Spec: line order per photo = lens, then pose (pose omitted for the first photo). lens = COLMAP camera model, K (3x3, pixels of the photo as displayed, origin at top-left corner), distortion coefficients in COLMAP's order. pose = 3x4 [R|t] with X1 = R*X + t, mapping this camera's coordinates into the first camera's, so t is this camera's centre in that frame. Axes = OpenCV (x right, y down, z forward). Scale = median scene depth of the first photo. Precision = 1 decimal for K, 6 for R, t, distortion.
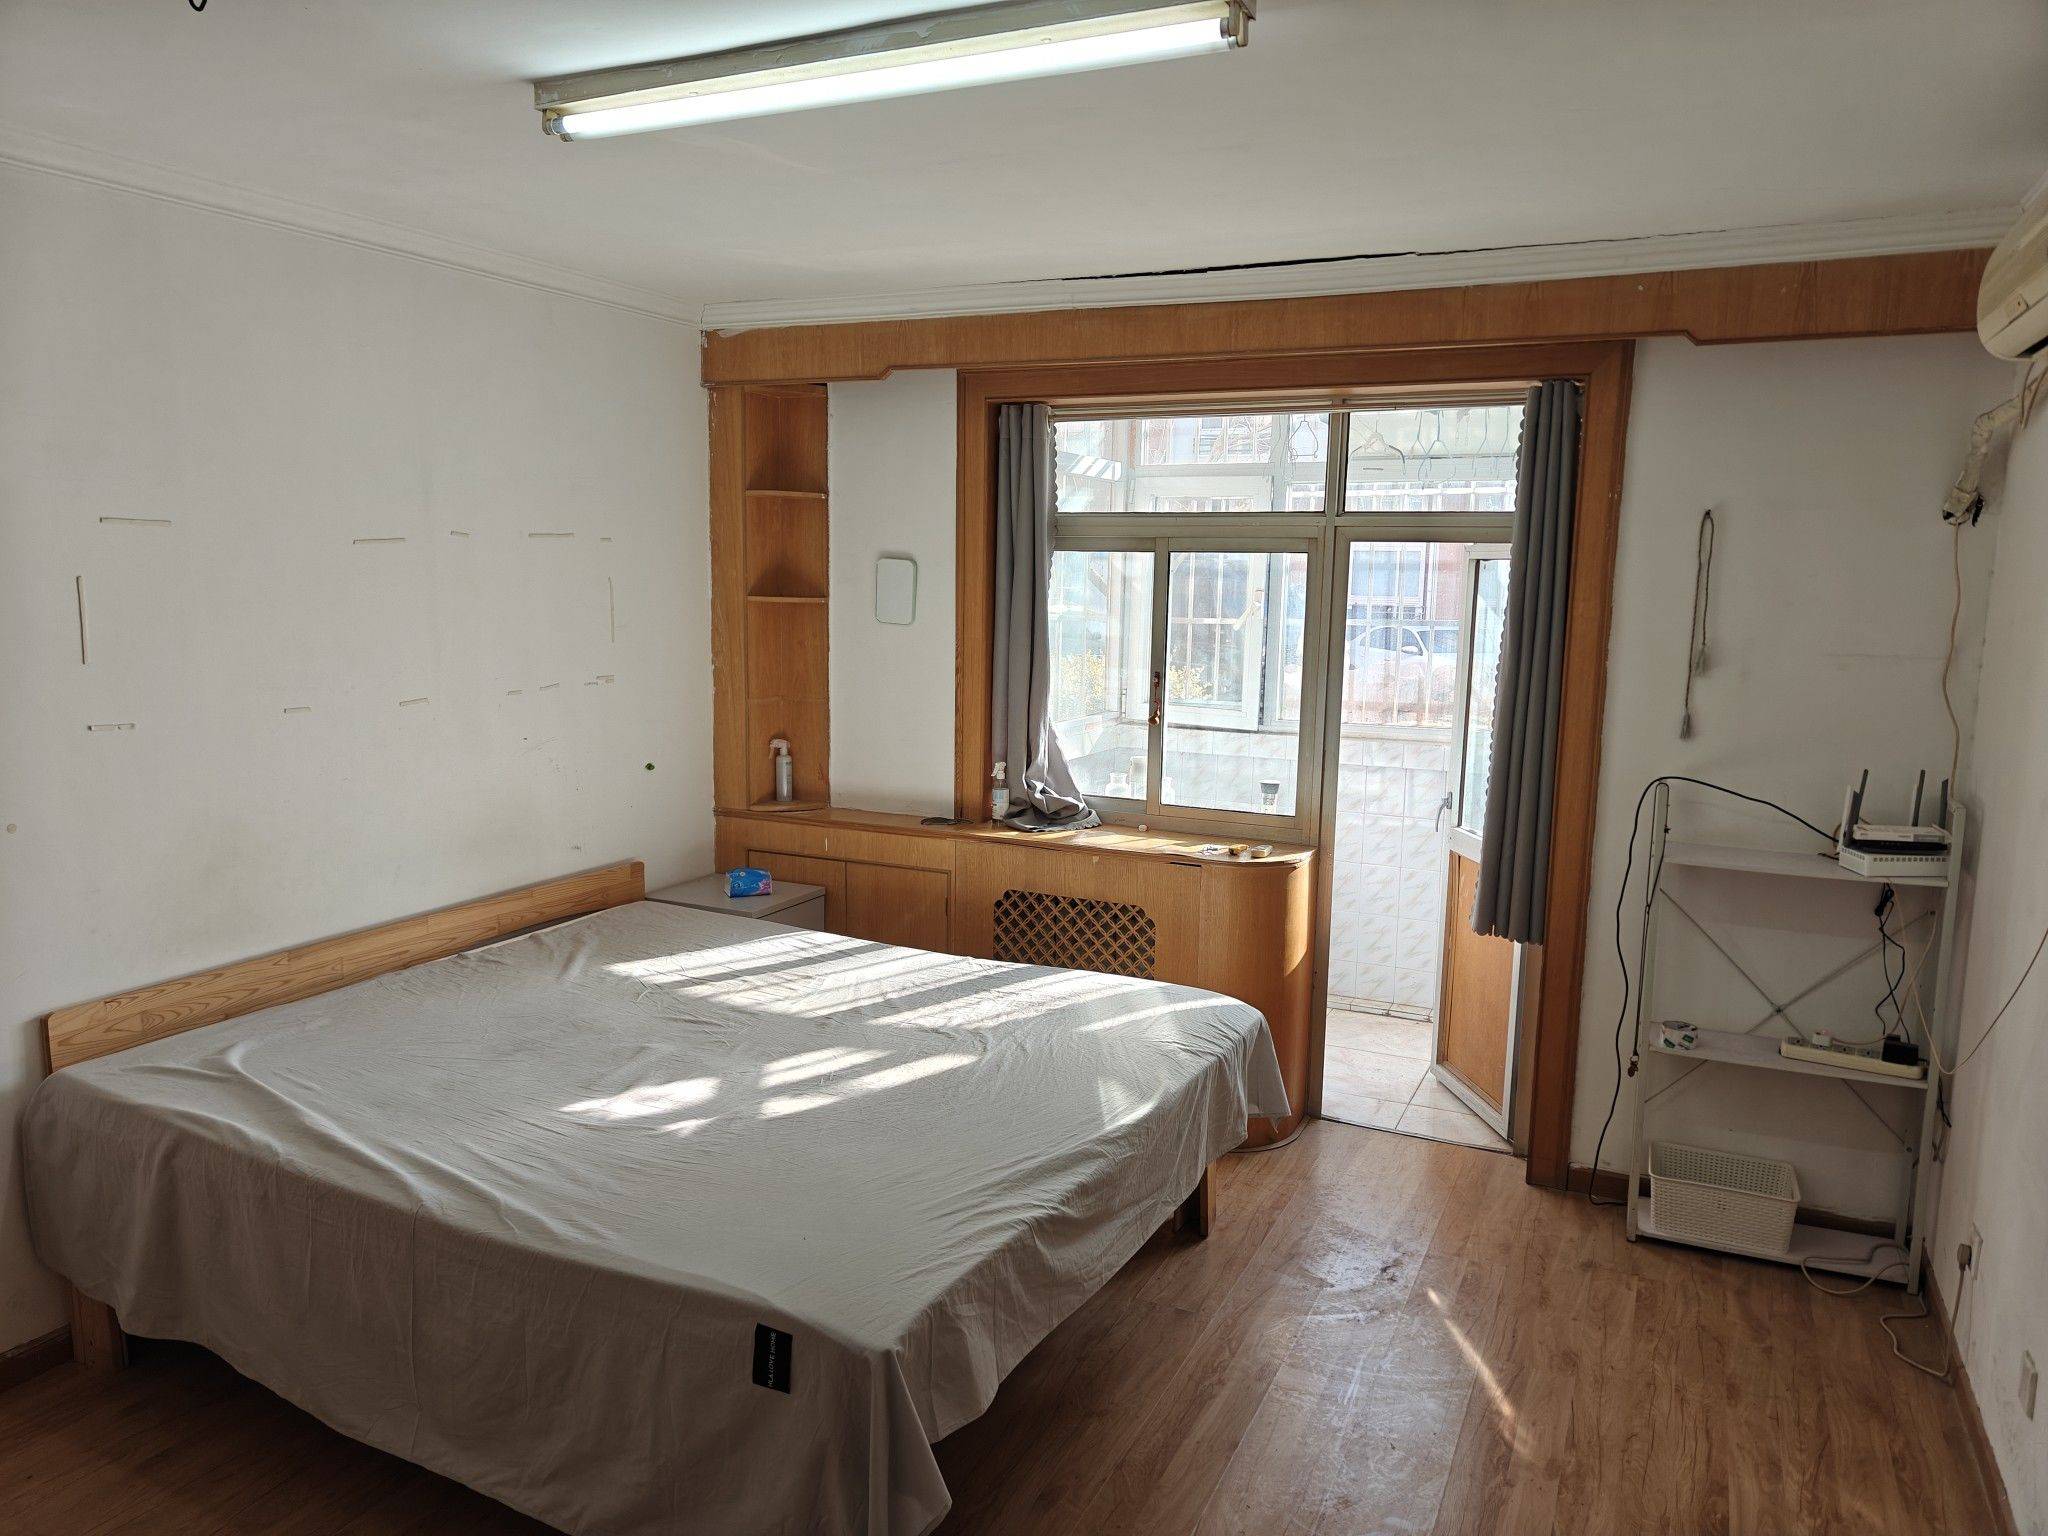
lens RADIAL K [[1421.5, 0, 1017.3], [0, 1421.5, 783.4], [0, 0, 1]] dist [0.001529, -0.002268]
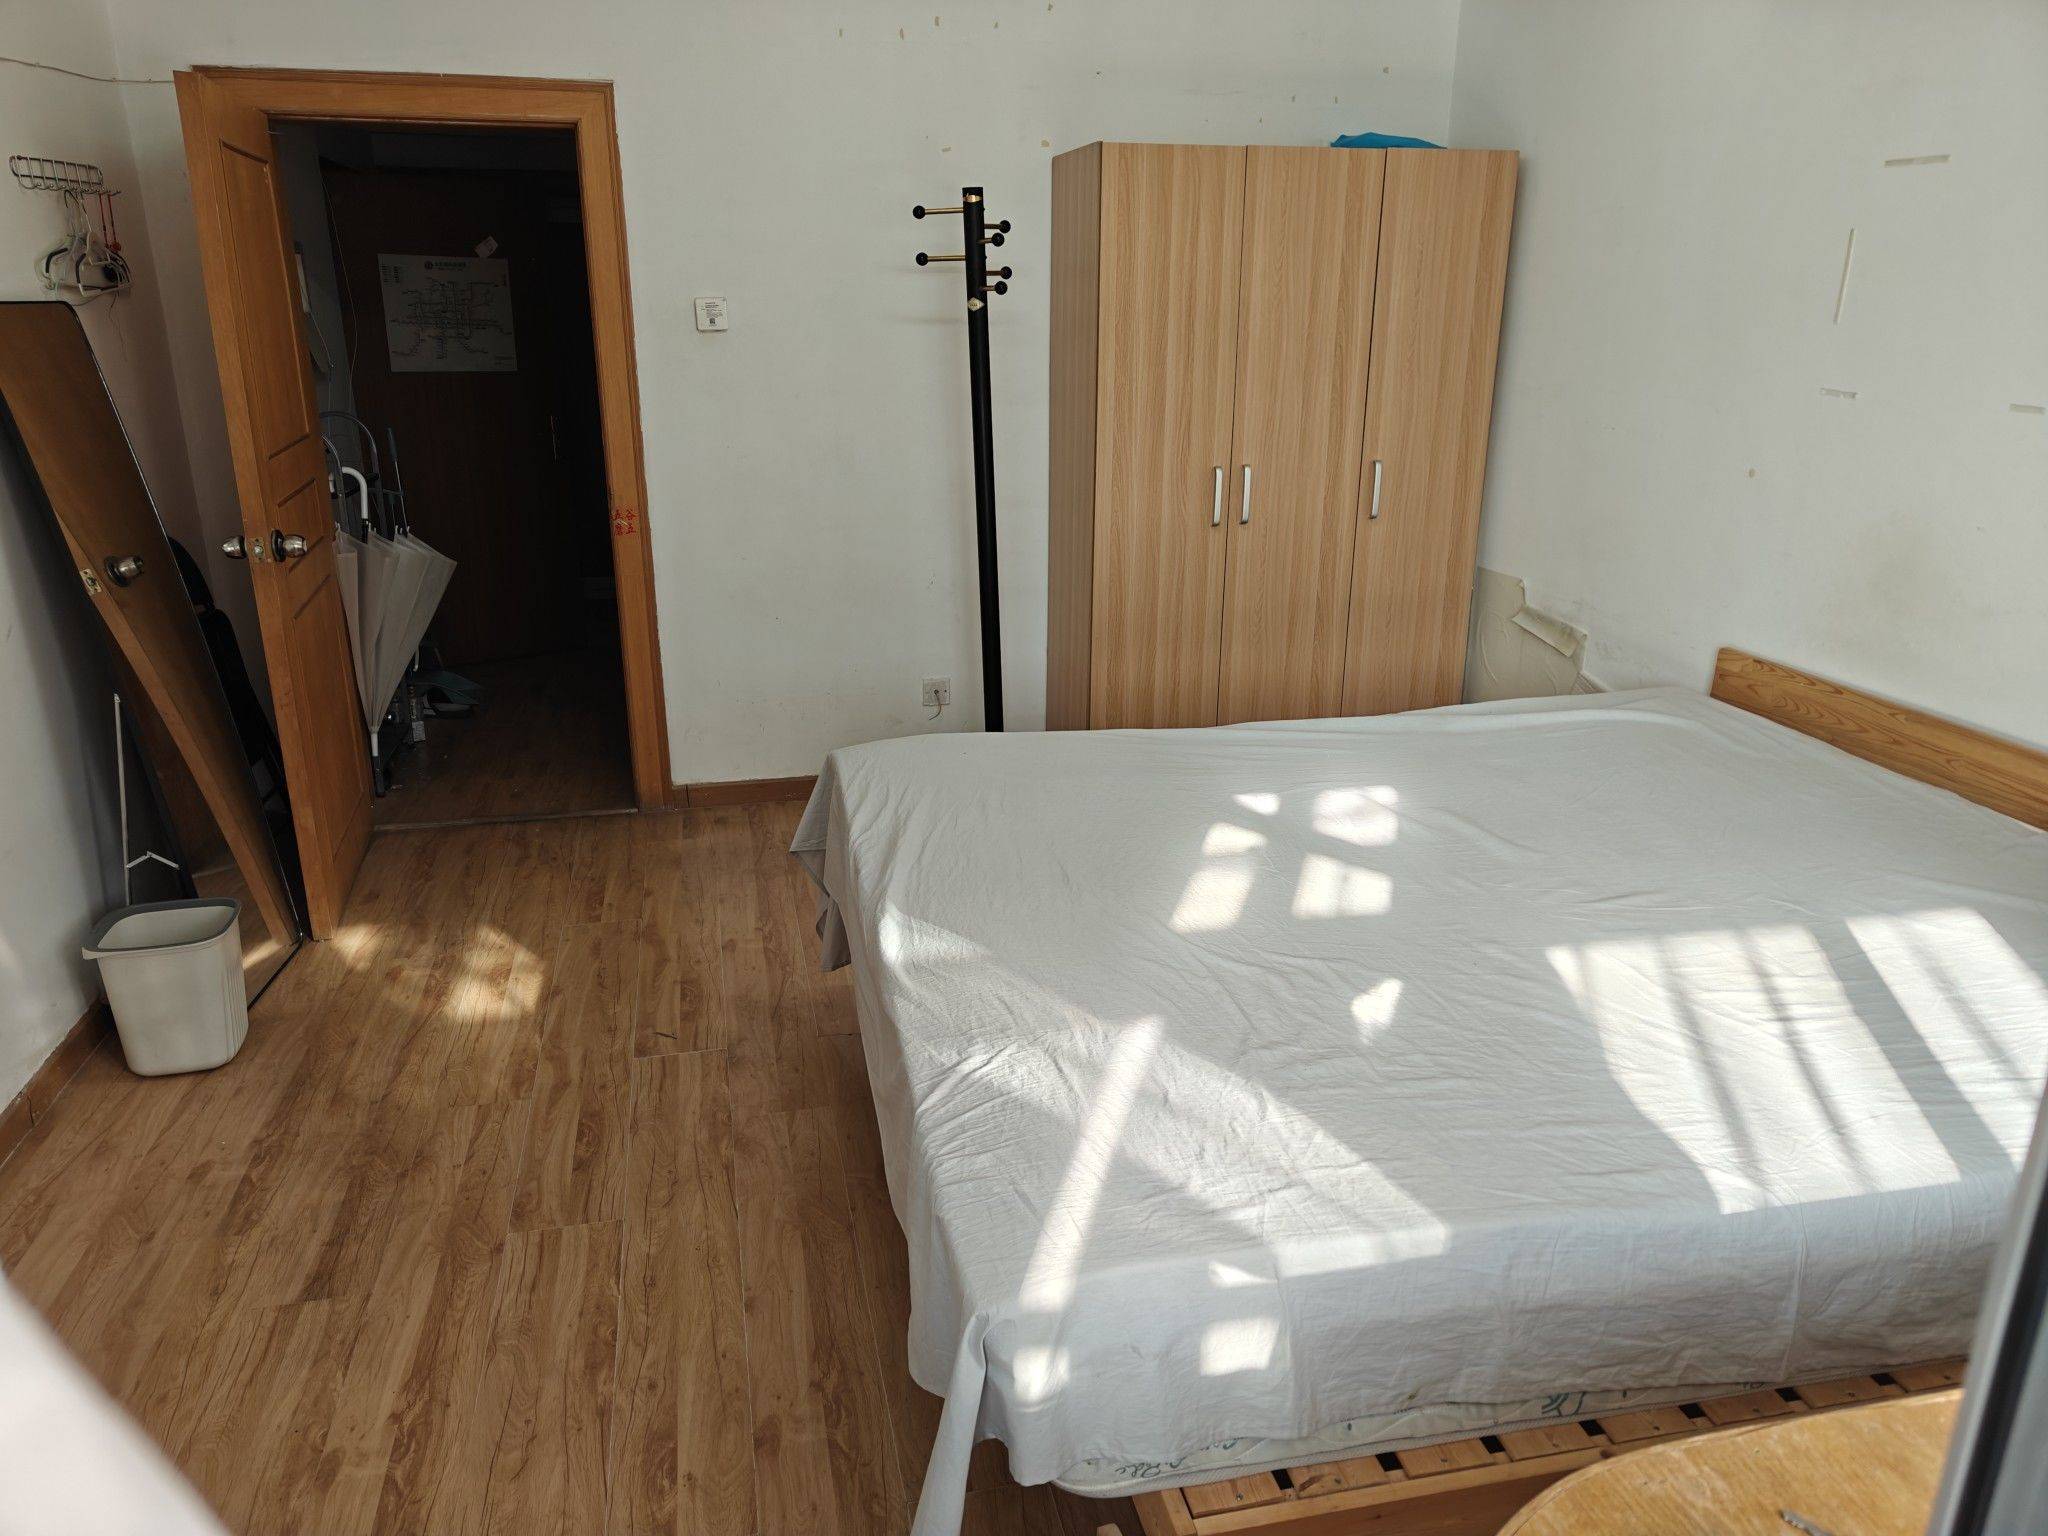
lens RADIAL K [[1421.5, 0, 1039.9], [0, 1421.5, 758.3], [0, 0, 1]] dist [0.001529, -0.002268]
pose [[-0.772037, 0.175527, -0.610859, 0.289054], [-0.113481, 0.907596, 0.404216, -0.099674], [0.625364, 0.381391, -0.680780, 0.956835]]
